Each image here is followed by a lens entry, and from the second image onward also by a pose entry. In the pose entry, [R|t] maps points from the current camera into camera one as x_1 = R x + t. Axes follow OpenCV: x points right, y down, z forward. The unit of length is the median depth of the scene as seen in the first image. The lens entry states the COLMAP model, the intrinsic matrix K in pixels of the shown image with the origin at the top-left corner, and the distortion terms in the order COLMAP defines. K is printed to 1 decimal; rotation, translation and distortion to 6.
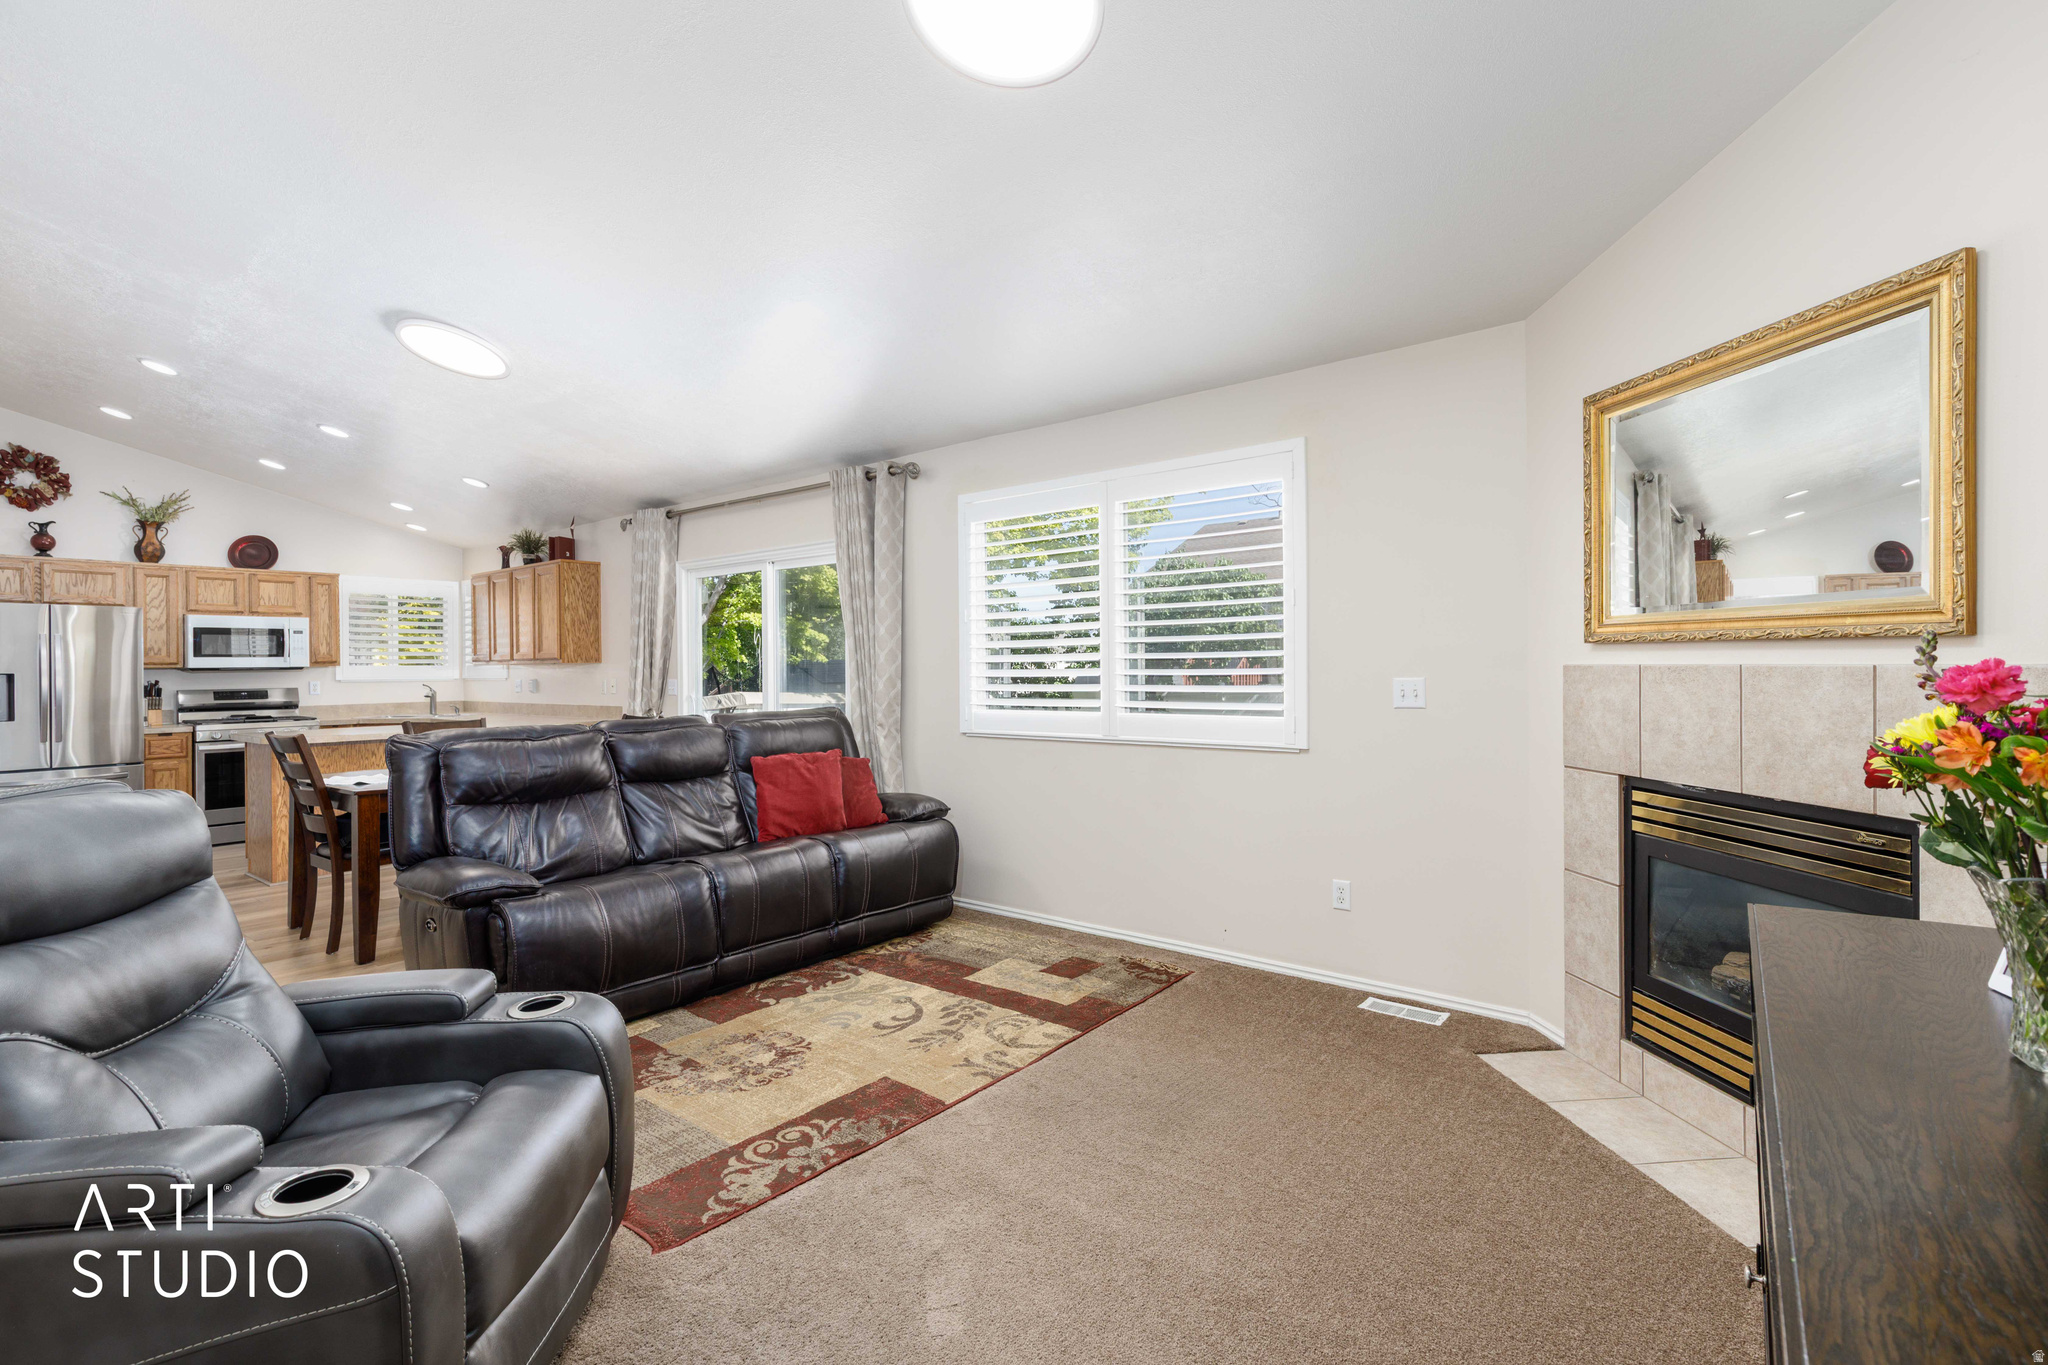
lens RADIAL K [[931.2, 0, 1027.7], [0, 931.2, 667.3], [0, 0, 1]] dist [0.006300, -0.001535]
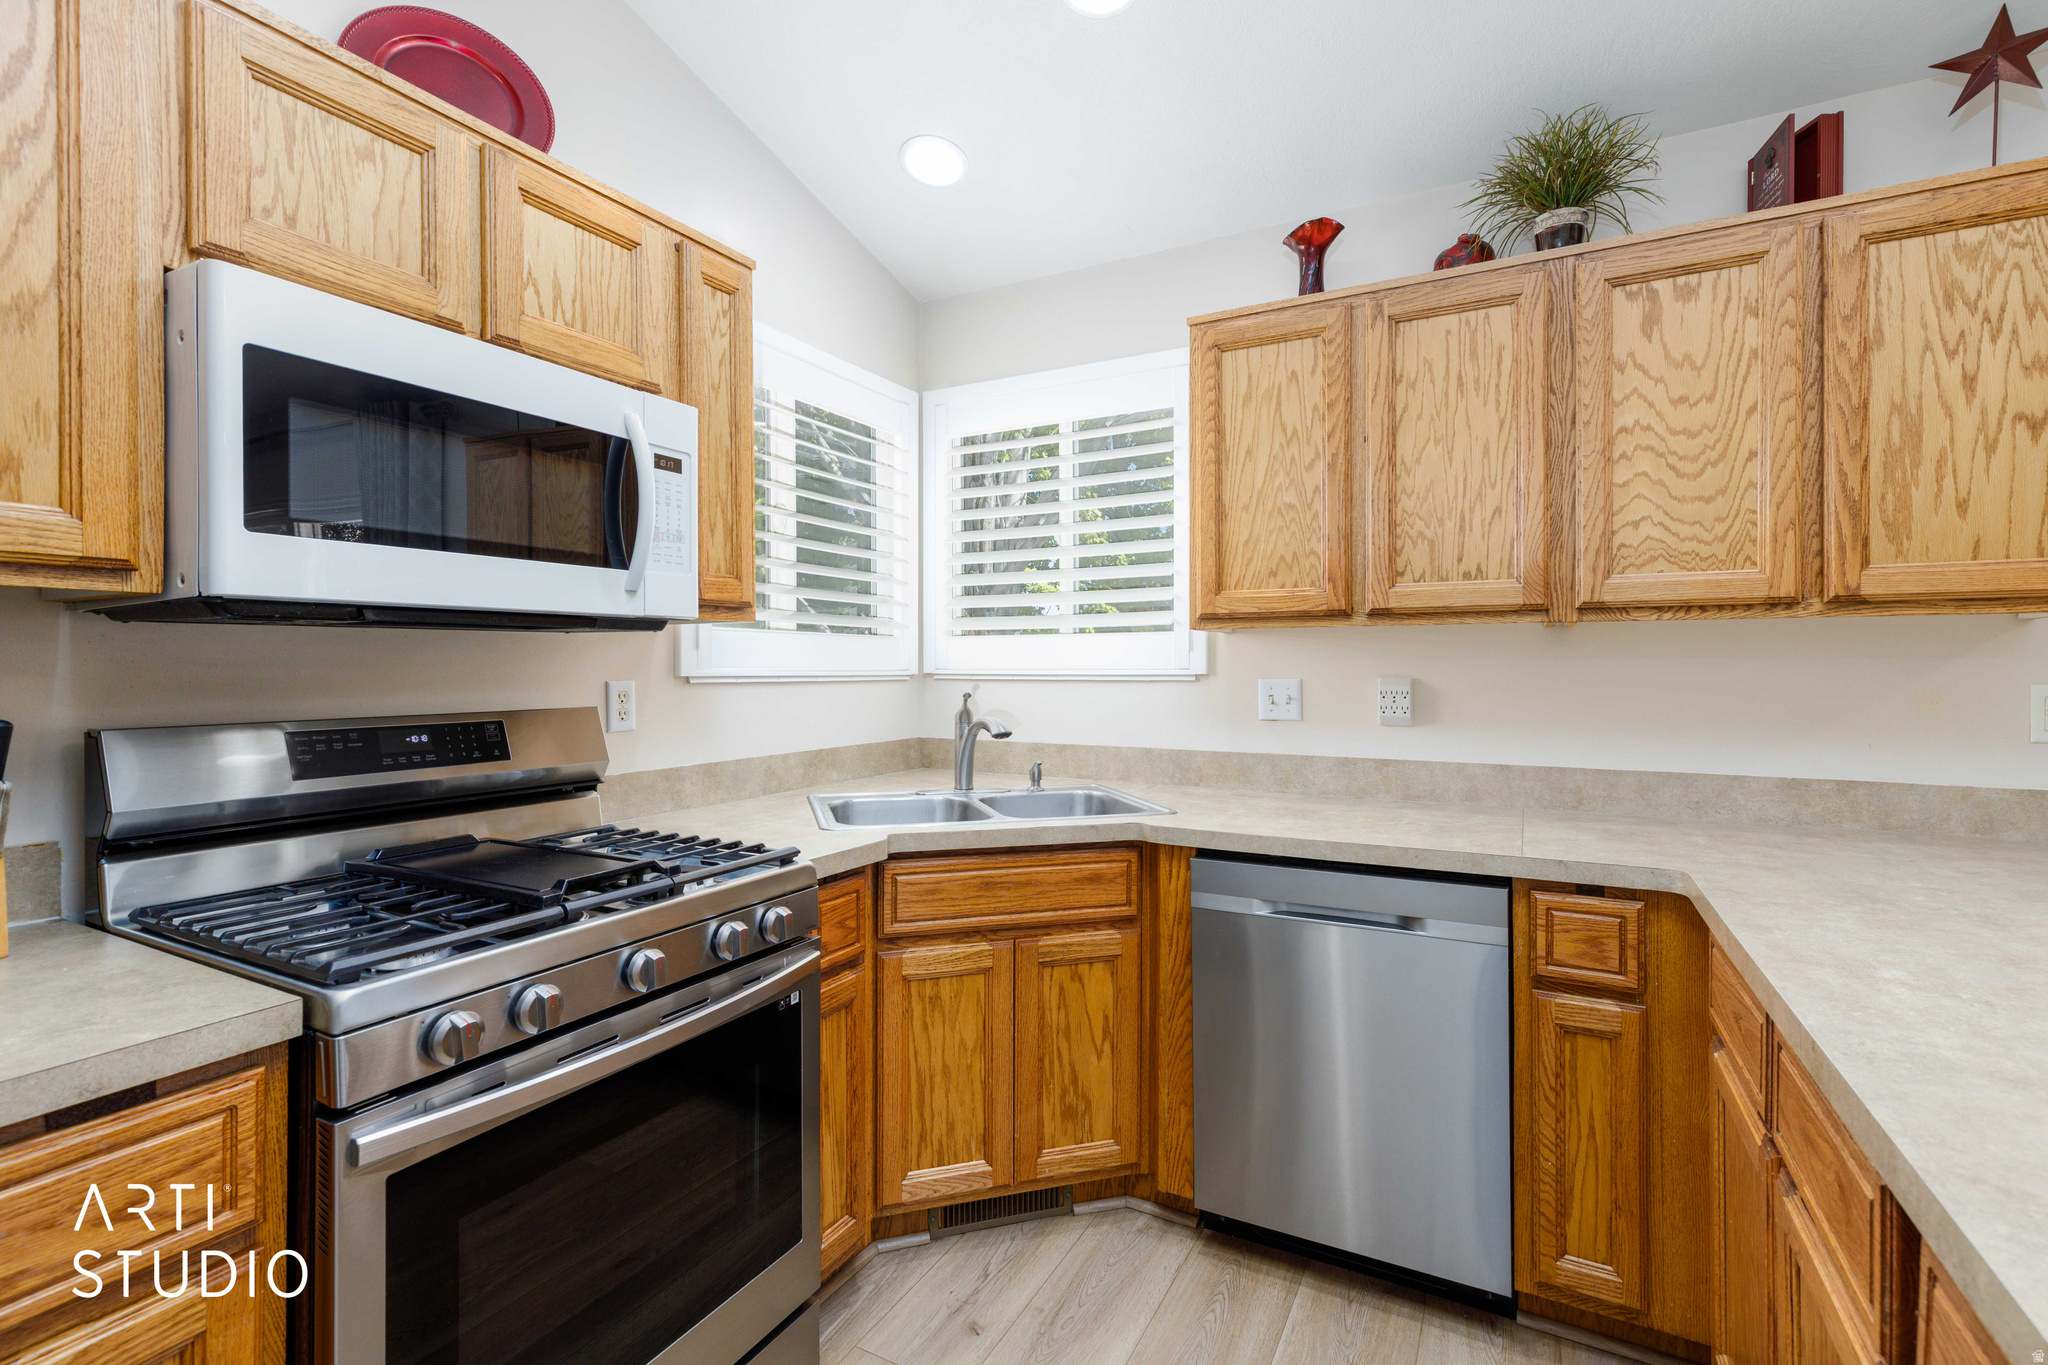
lens RADIAL K [[931.2, 0, 1018.1], [0, 931.2, 675.2], [0, 0, 1]] dist [0.006300, -0.001535]
pose [[0.983267, 0.001028, 0.182169, -0.856225], [-0.002545, 0.999964, 0.008094, 0.013285], [-0.182154, -0.008423, 0.983234, 0.885044]]
